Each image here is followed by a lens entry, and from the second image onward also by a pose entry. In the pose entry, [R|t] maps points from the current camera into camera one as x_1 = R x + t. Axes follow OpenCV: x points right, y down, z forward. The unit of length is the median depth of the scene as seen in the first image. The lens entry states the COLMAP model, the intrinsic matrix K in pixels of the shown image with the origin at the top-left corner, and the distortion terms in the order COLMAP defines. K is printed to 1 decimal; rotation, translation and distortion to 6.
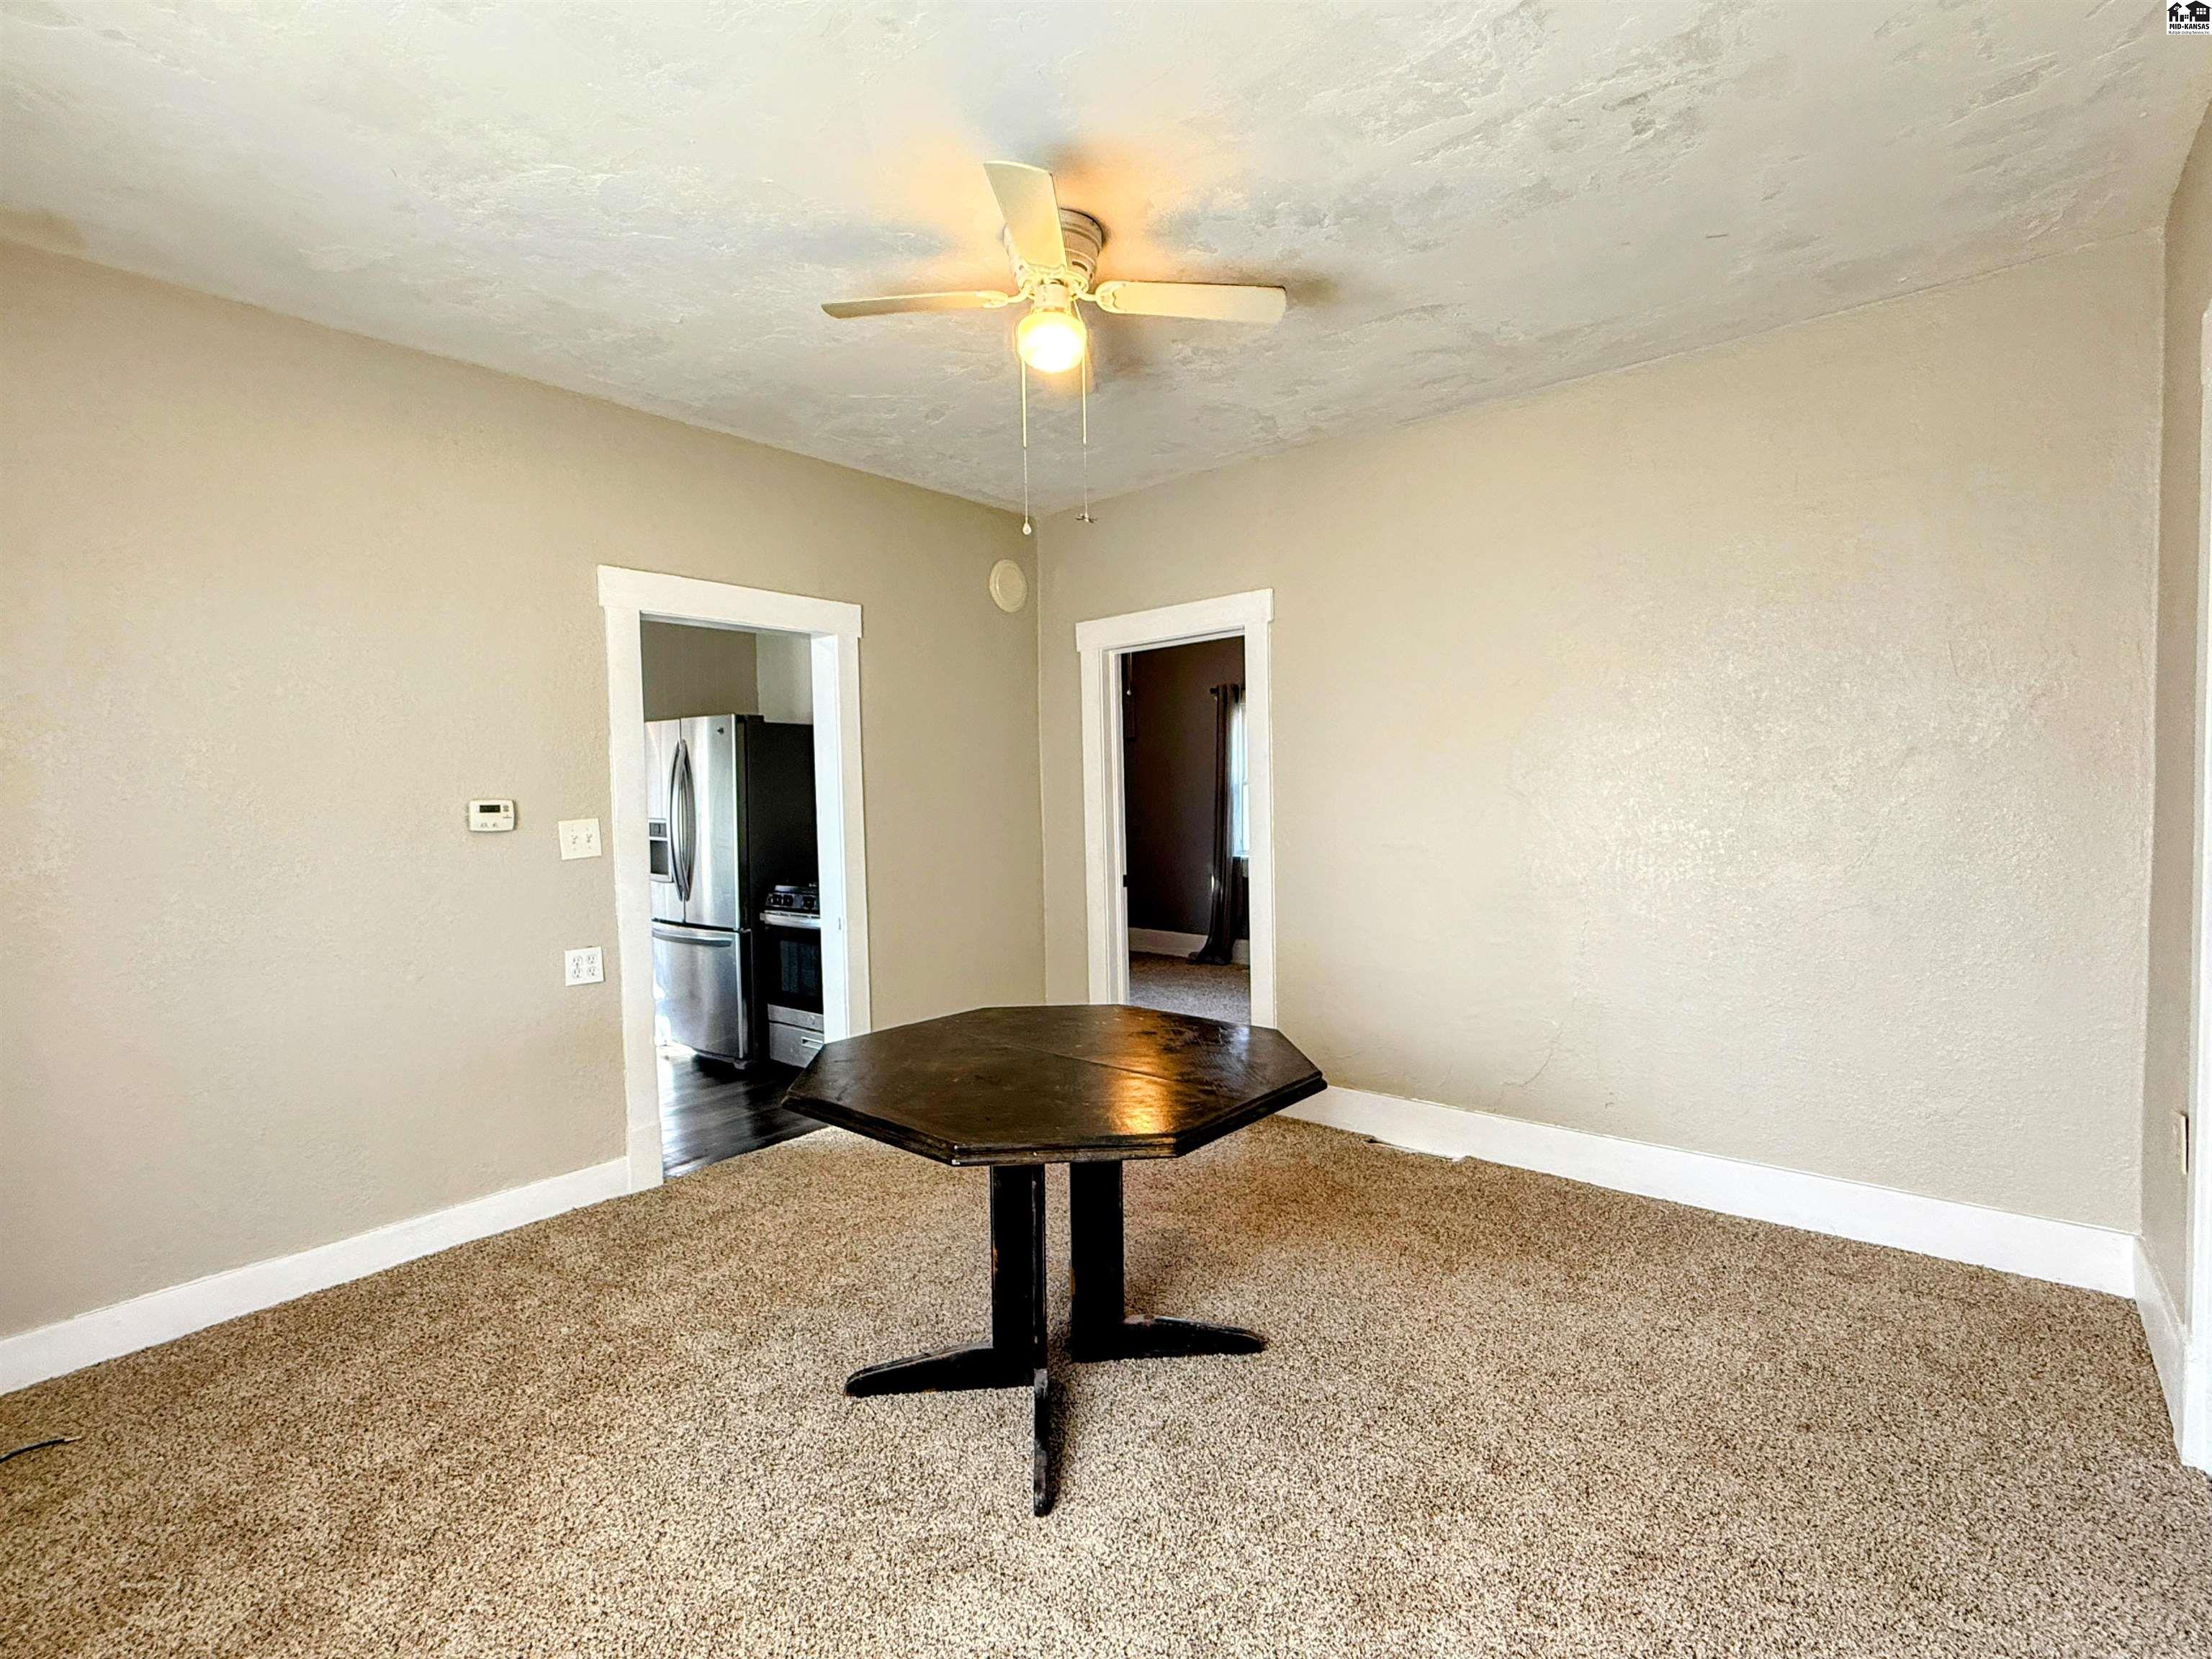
lens RADIAL K [[1035.7, 0, 1114.4], [0, 1035.7, 829.8], [0, 0, 1]] dist [0.001662, 0.001425]
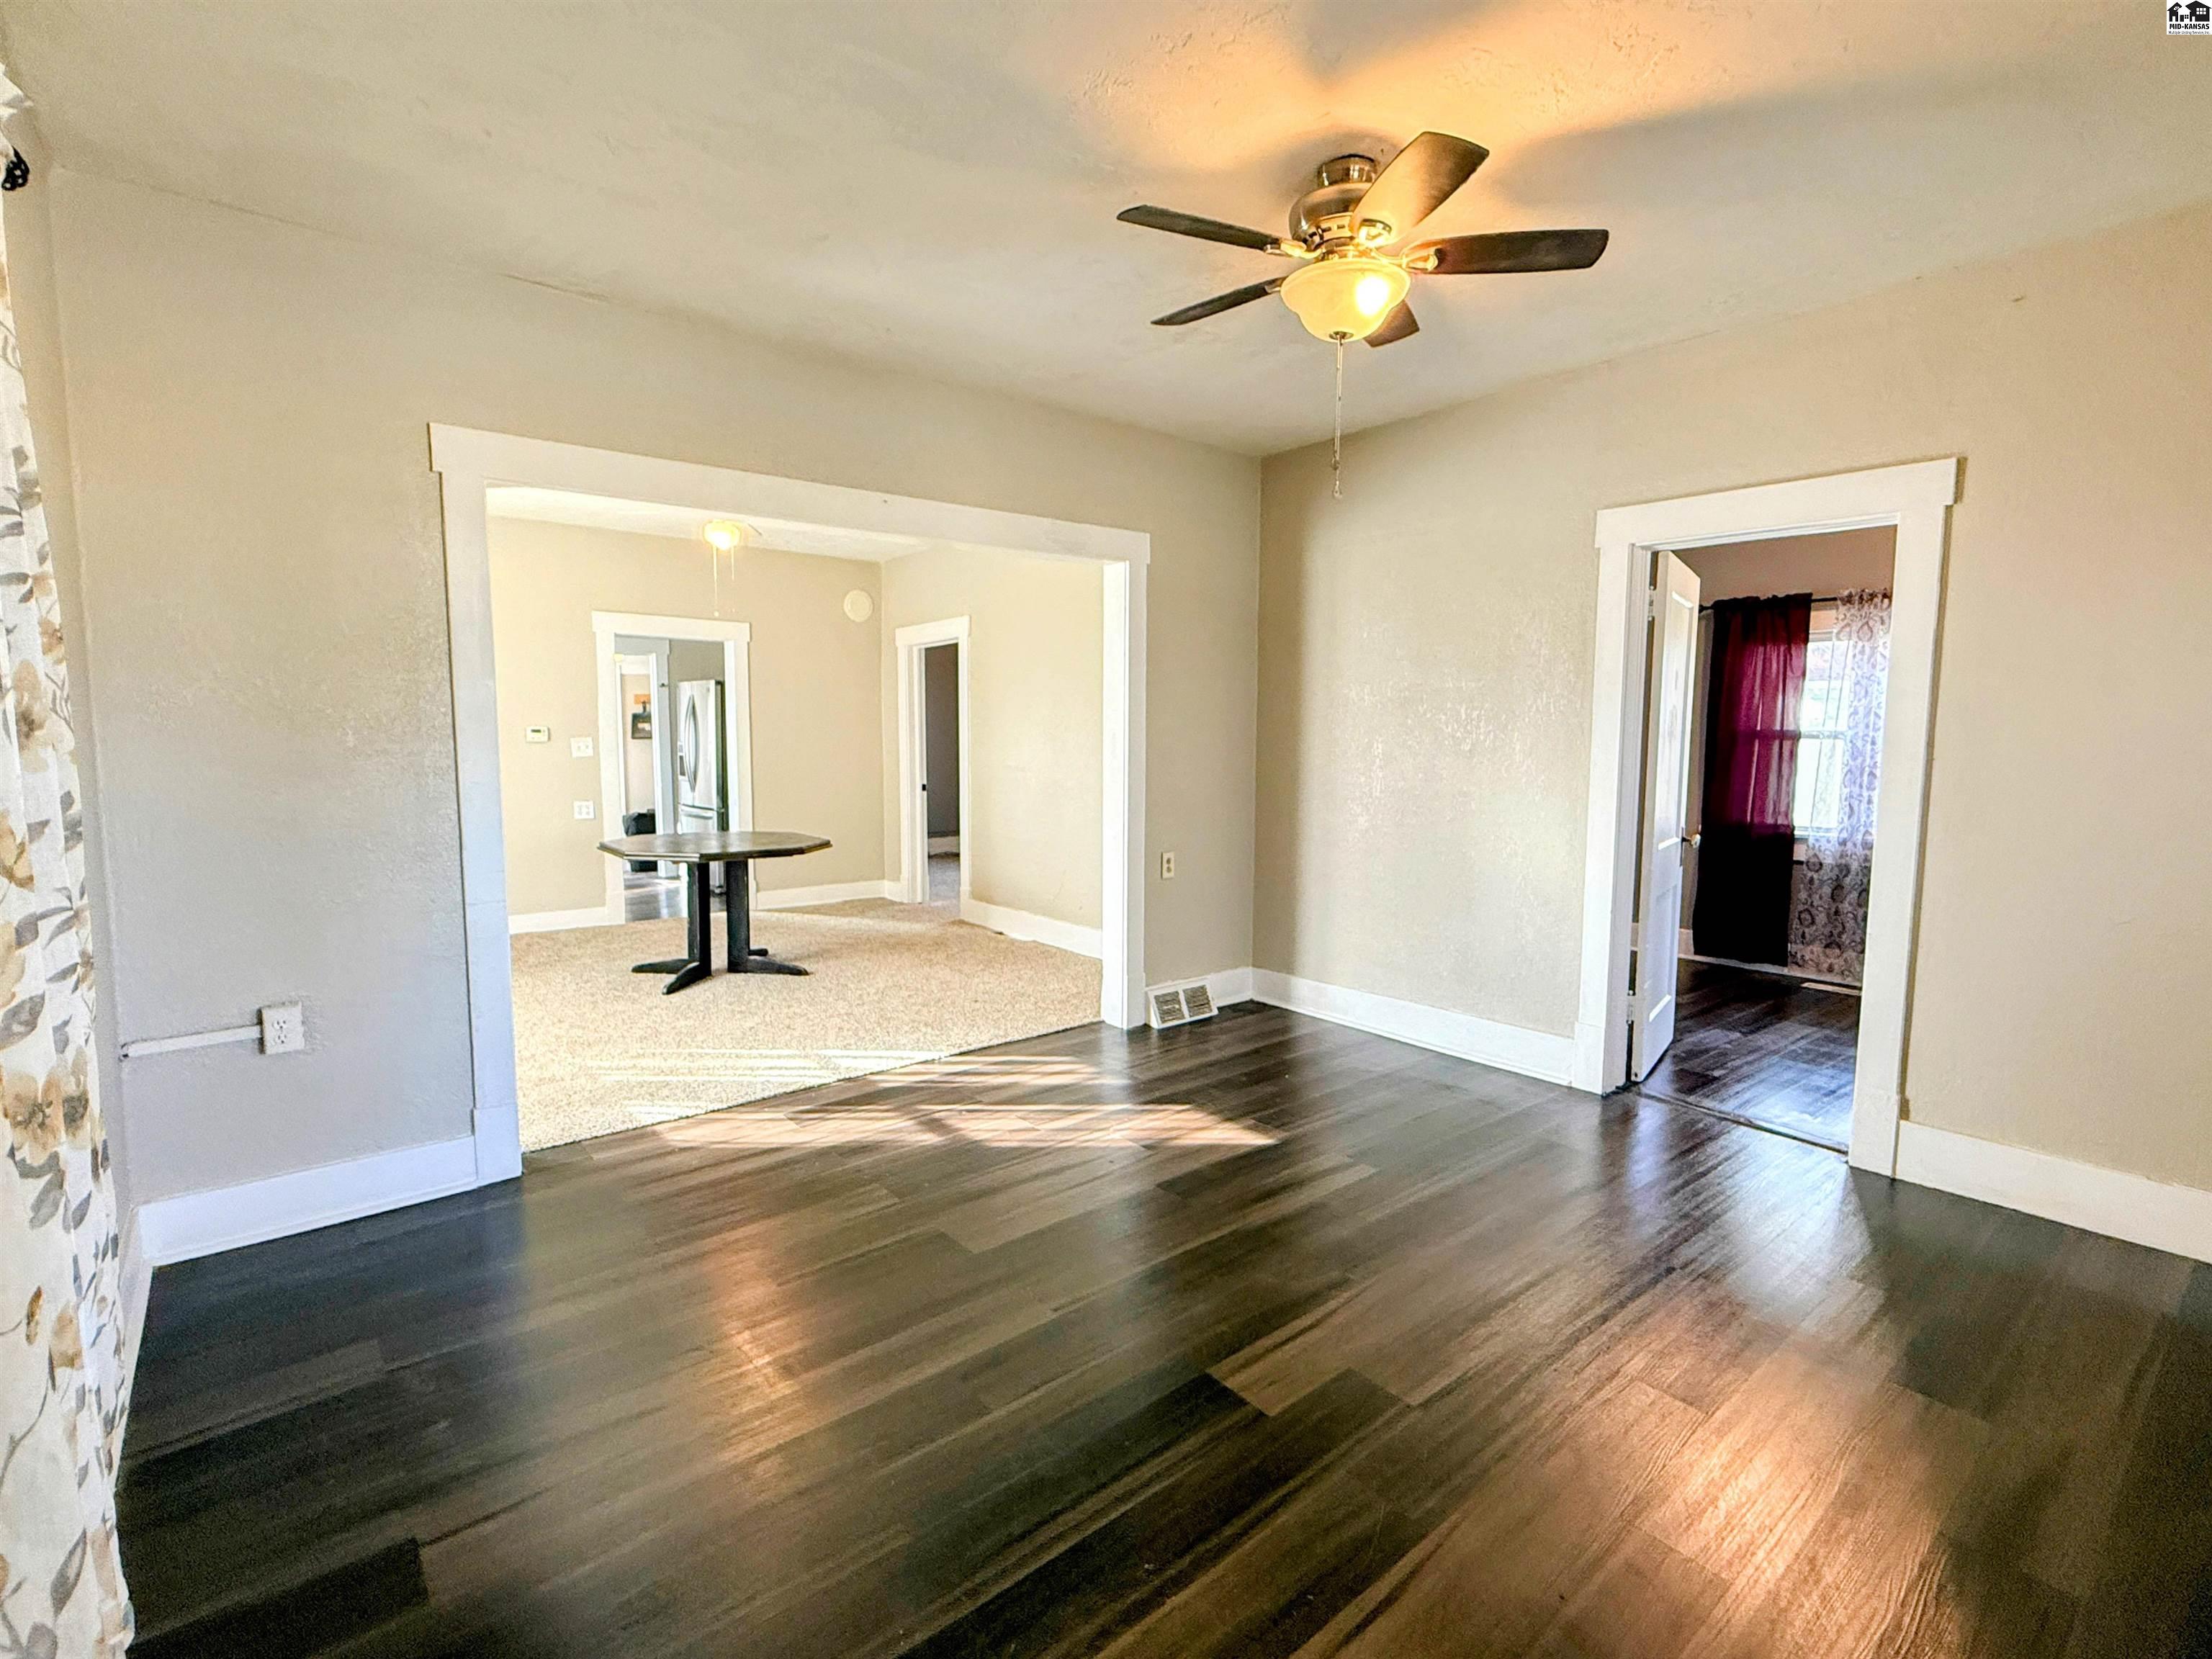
lens RADIAL K [[1035.7, 0, 1108.0], [0, 1035.7, 825.0], [0, 0, 1]] dist [0.001662, 0.001425]
pose [[0.980881, 0.042530, -0.189907, 0.859834], [-0.033249, 0.998104, 0.051797, 0.020039], [0.191750, -0.044493, 0.980435, -0.778719]]
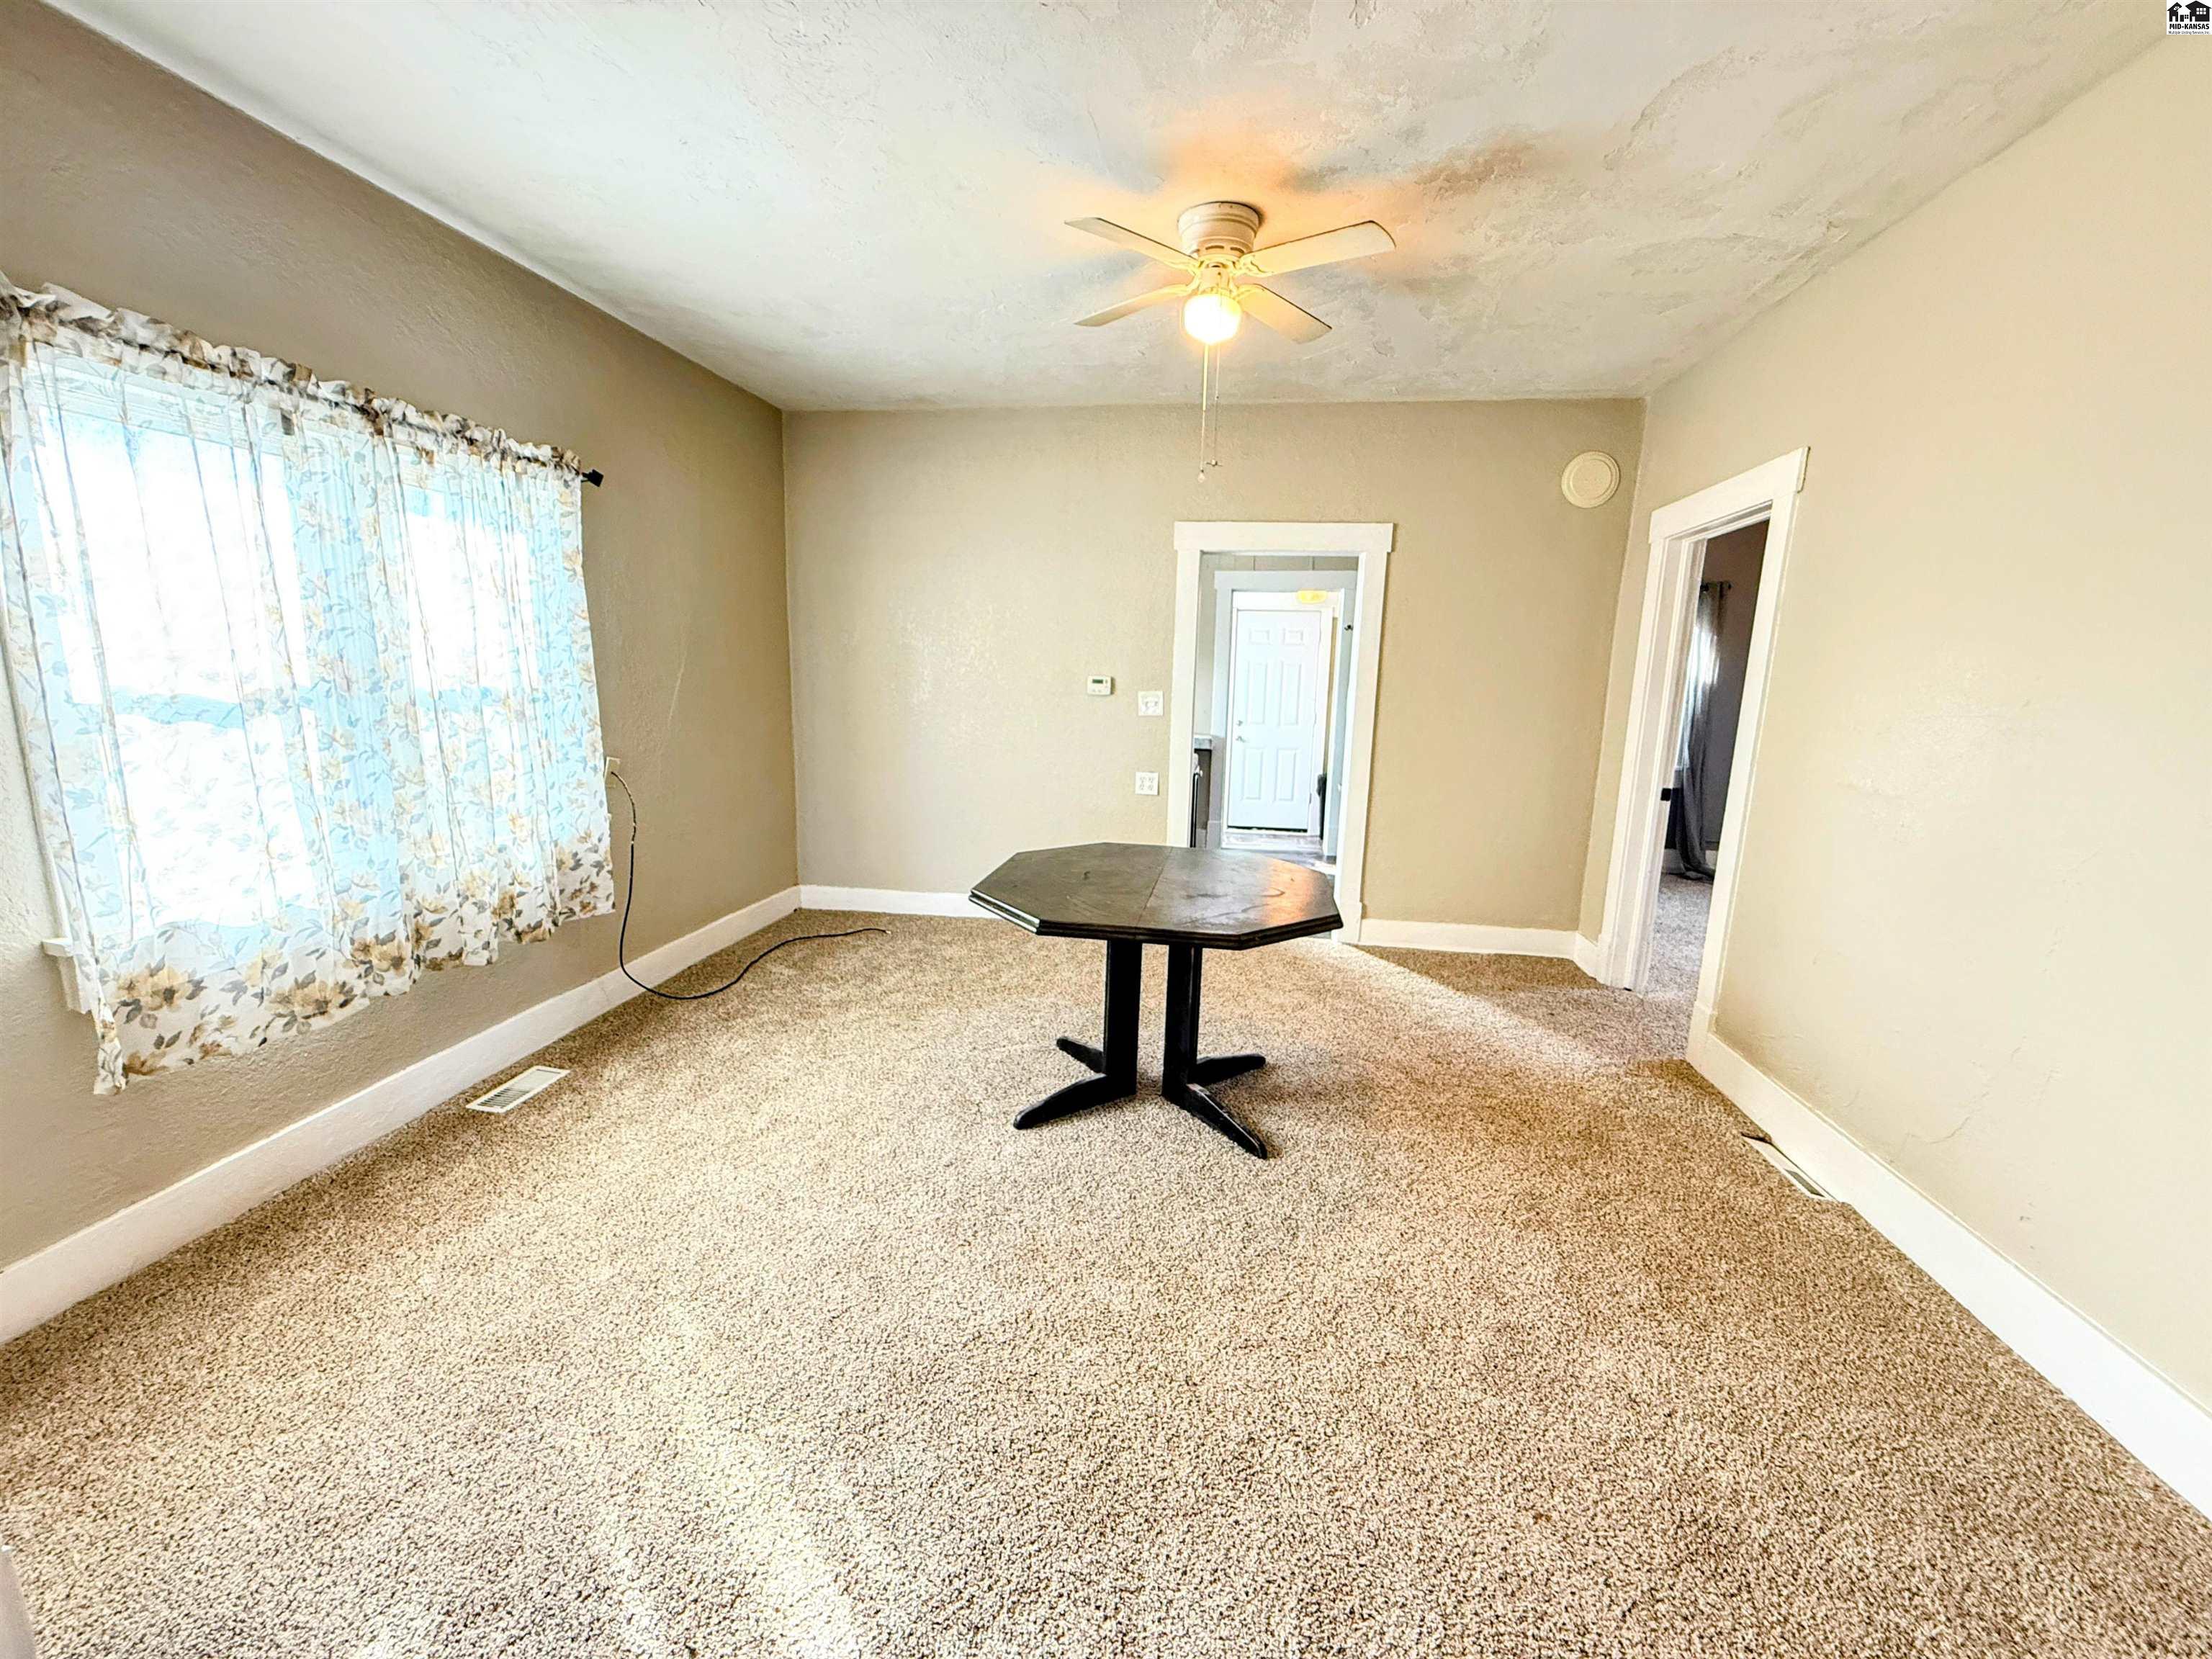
lens RADIAL K [[882.4, 0, 1107.1], [0, 882.4, 831.5], [0, 0, 1]] dist [-0.003705, -0.000106]
pose [[0.520257, 0.188204, -0.833014, 0.587679], [-0.067859, 0.981441, 0.179358, -0.035242], [0.851309, -0.036784, 0.523373, 0.218782]]
